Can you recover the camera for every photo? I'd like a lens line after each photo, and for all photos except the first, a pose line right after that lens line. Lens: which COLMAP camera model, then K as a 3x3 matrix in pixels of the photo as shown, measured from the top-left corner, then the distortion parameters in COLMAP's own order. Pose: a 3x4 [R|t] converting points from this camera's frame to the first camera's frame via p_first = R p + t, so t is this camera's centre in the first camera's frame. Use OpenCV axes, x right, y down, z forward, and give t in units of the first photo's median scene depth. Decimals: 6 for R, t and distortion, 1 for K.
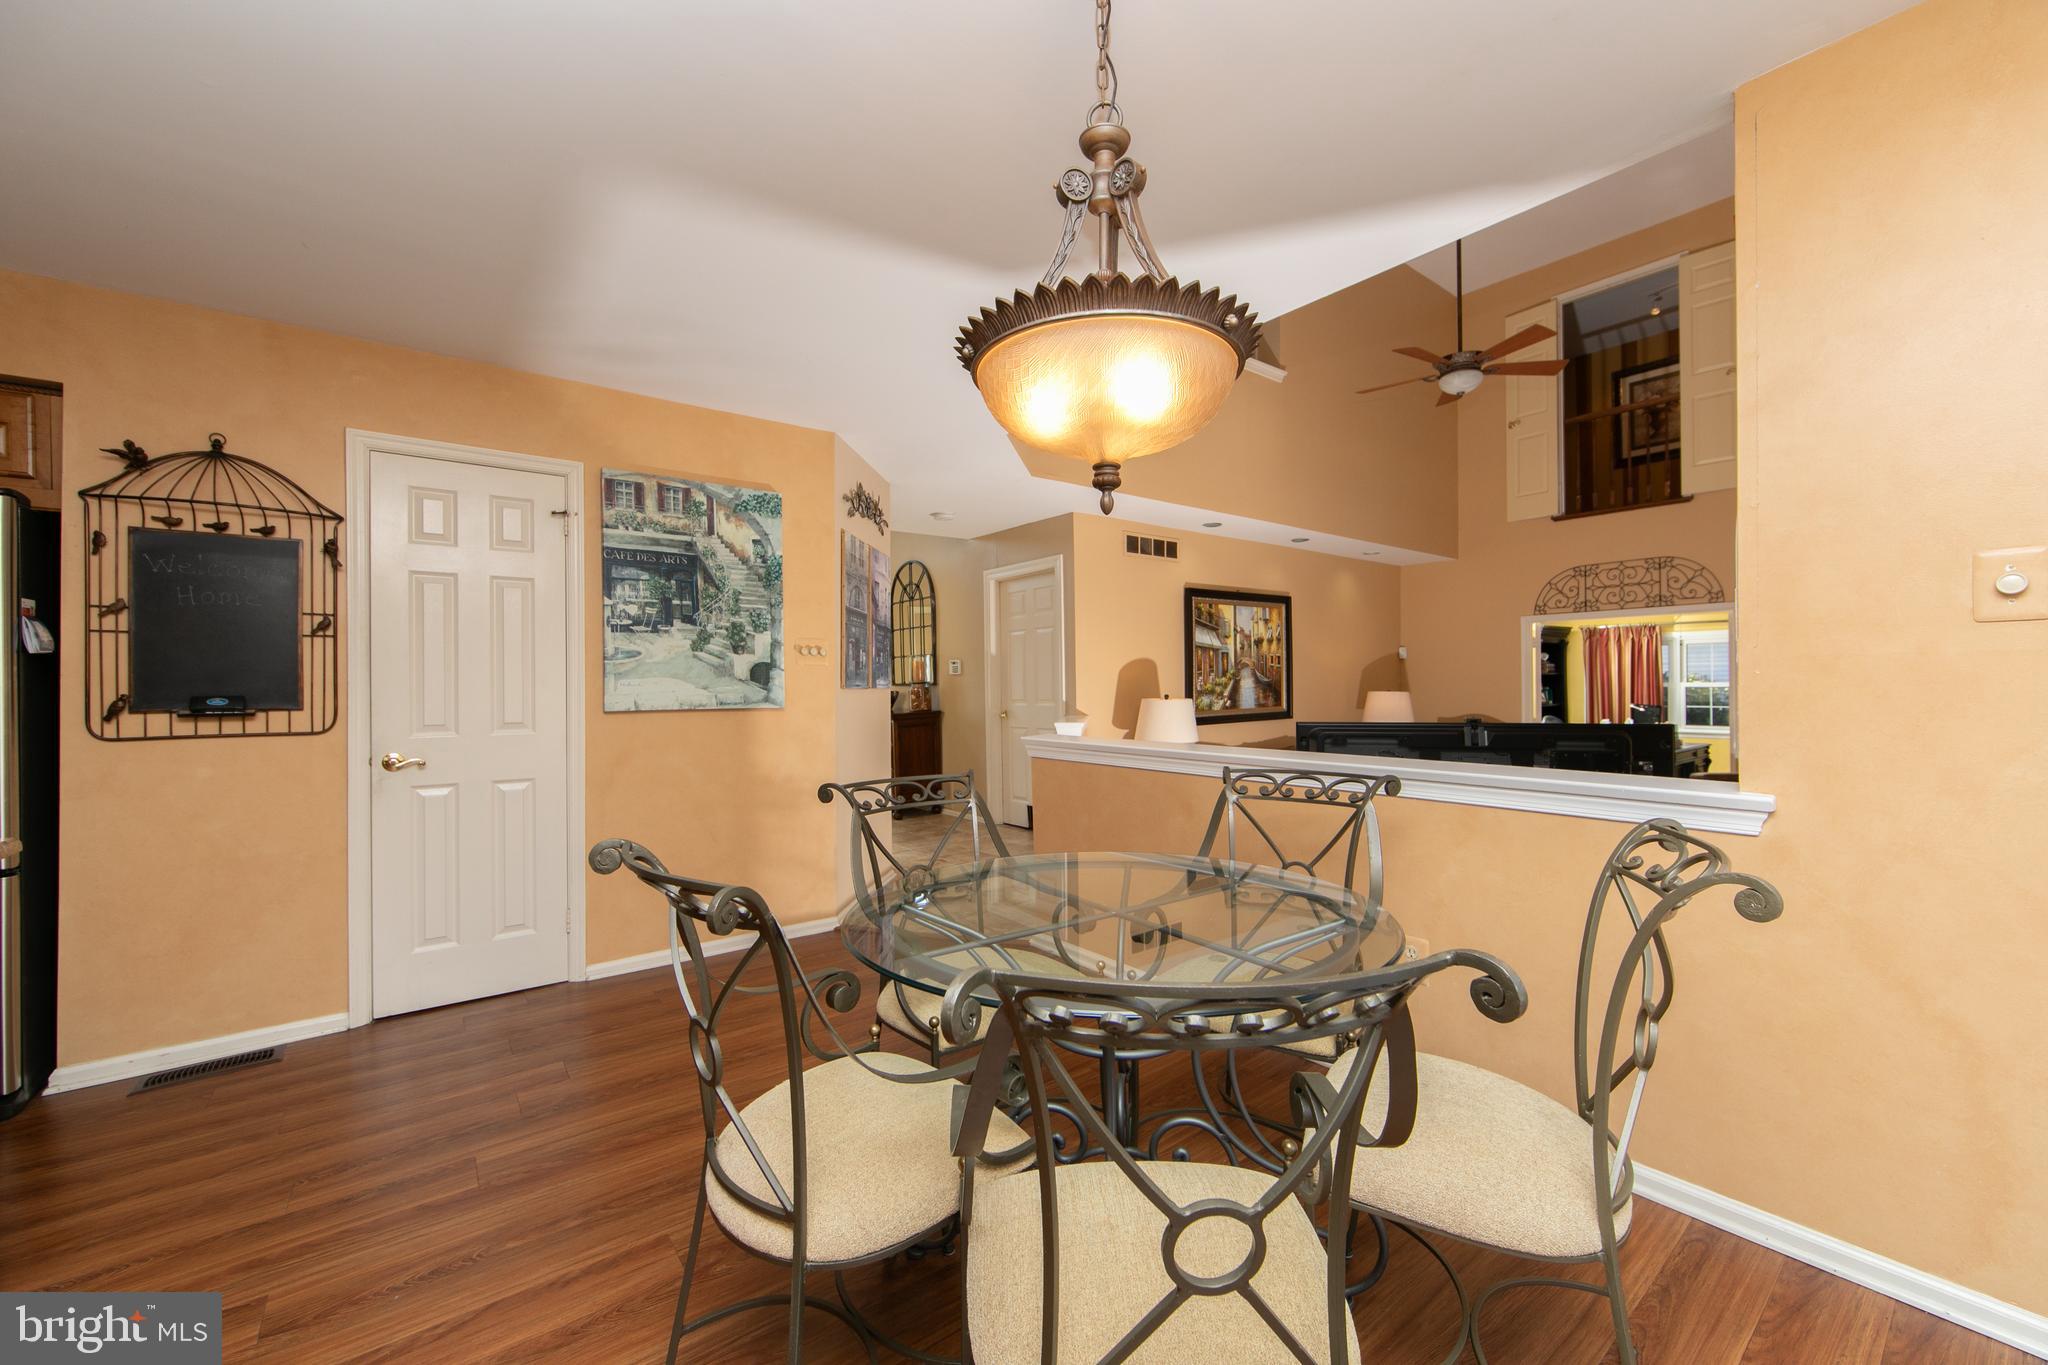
lens RADIAL K [[811.5, 0, 1021.3], [0, 811.5, 682.4], [0, 0, 1]] dist [-0.003696, 0.000317]
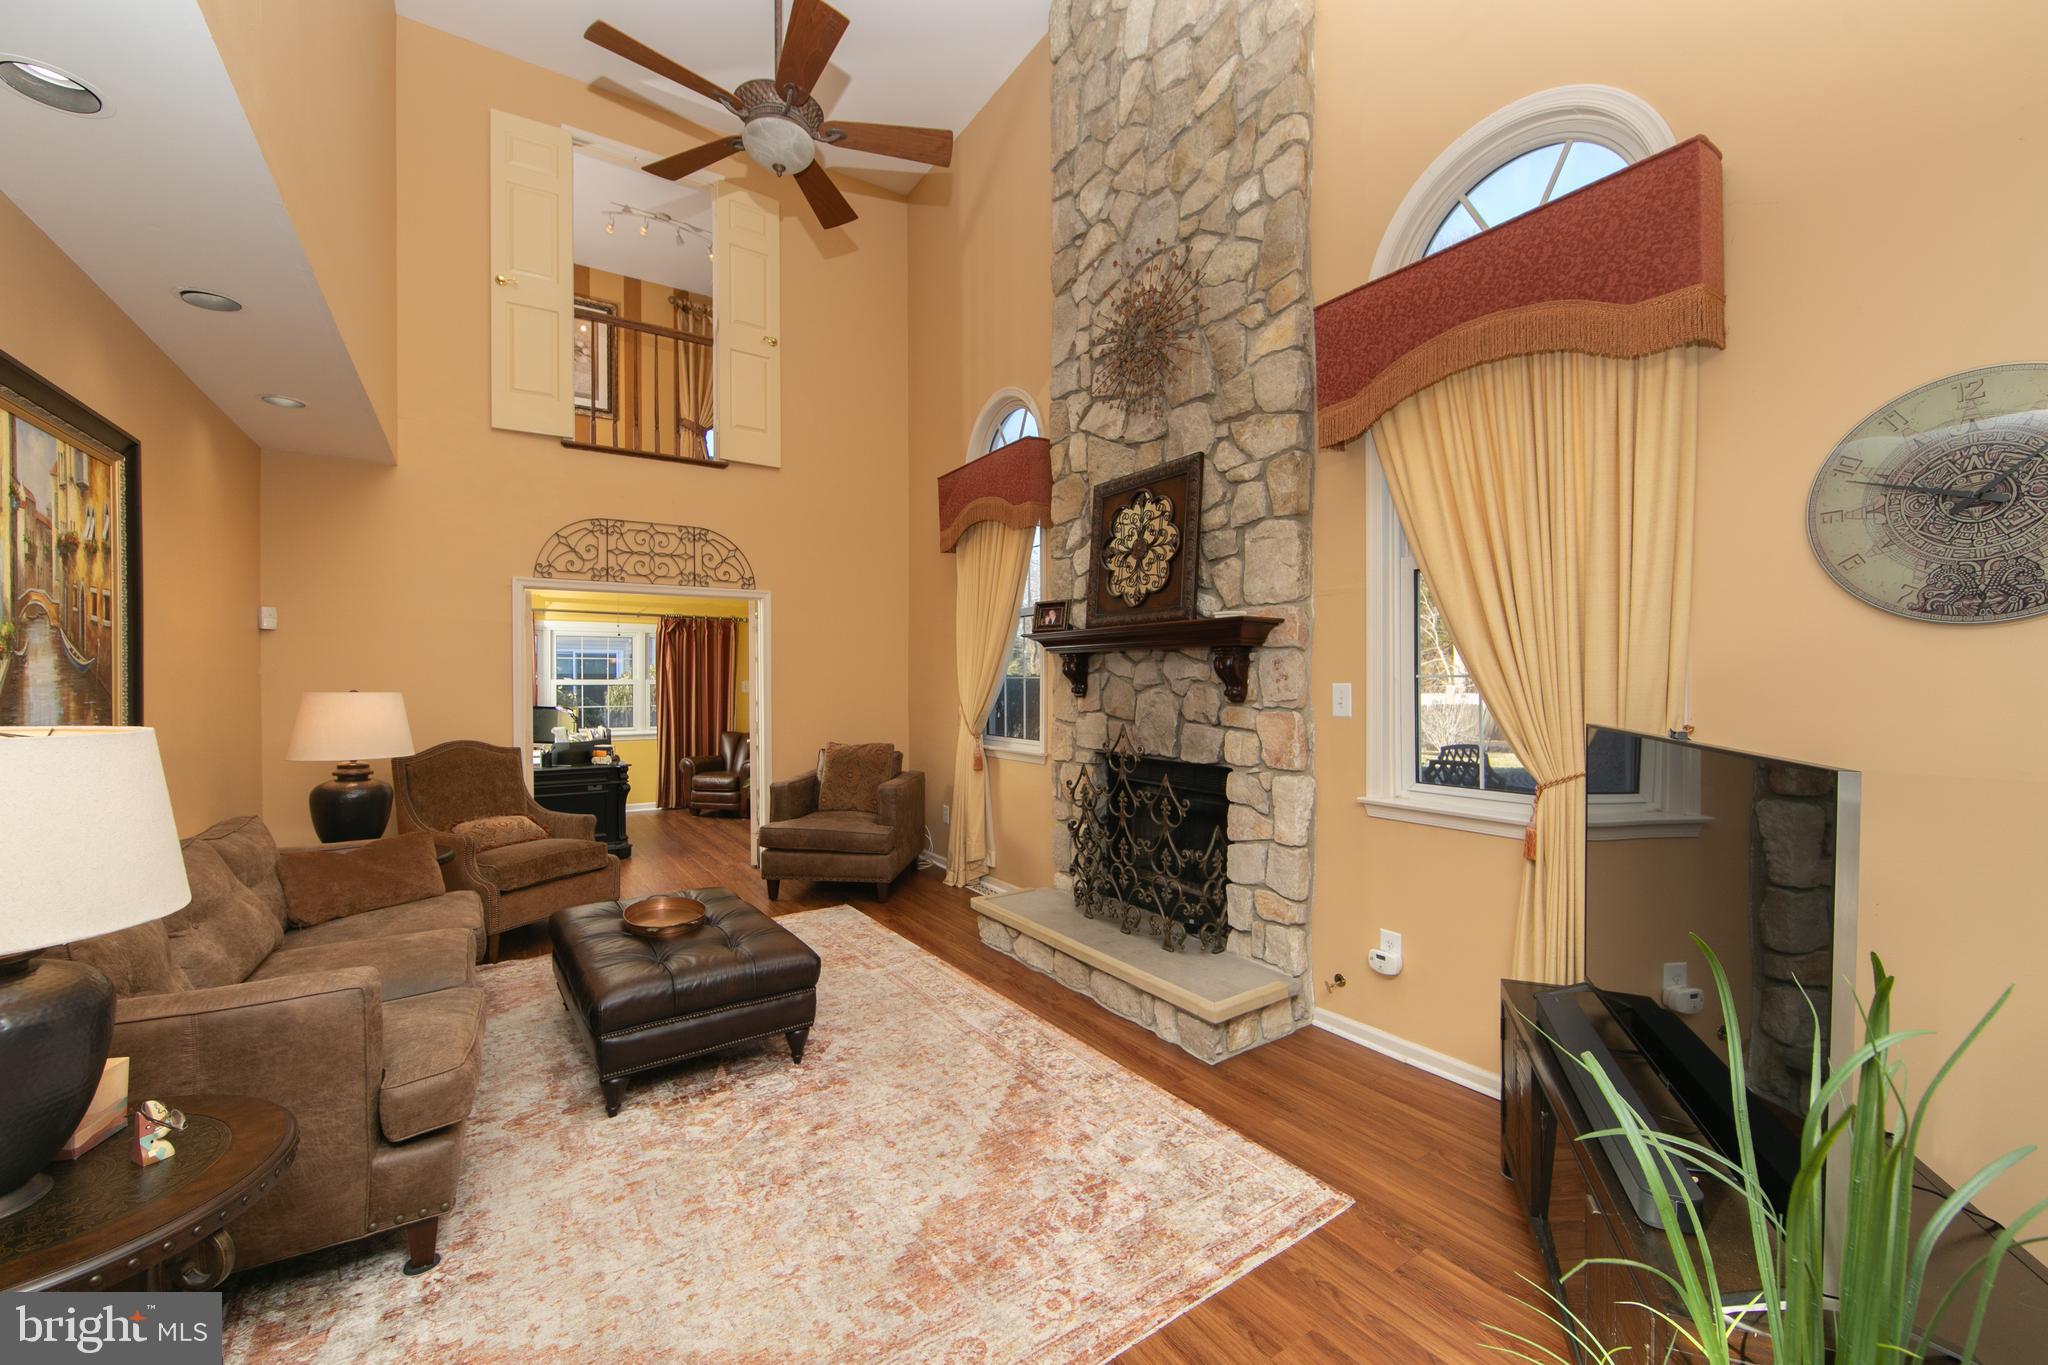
lens RADIAL K [[811.5, 0, 1028.8], [0, 811.5, 685.8], [0, 0, 1]] dist [-0.003696, 0.000317]
pose [[0.080370, 0.001124, 0.996764, -0.008941], [-0.005078, 0.999987, -0.000718, 0.006391], [-0.996752, -0.005004, 0.080374, 0.643329]]
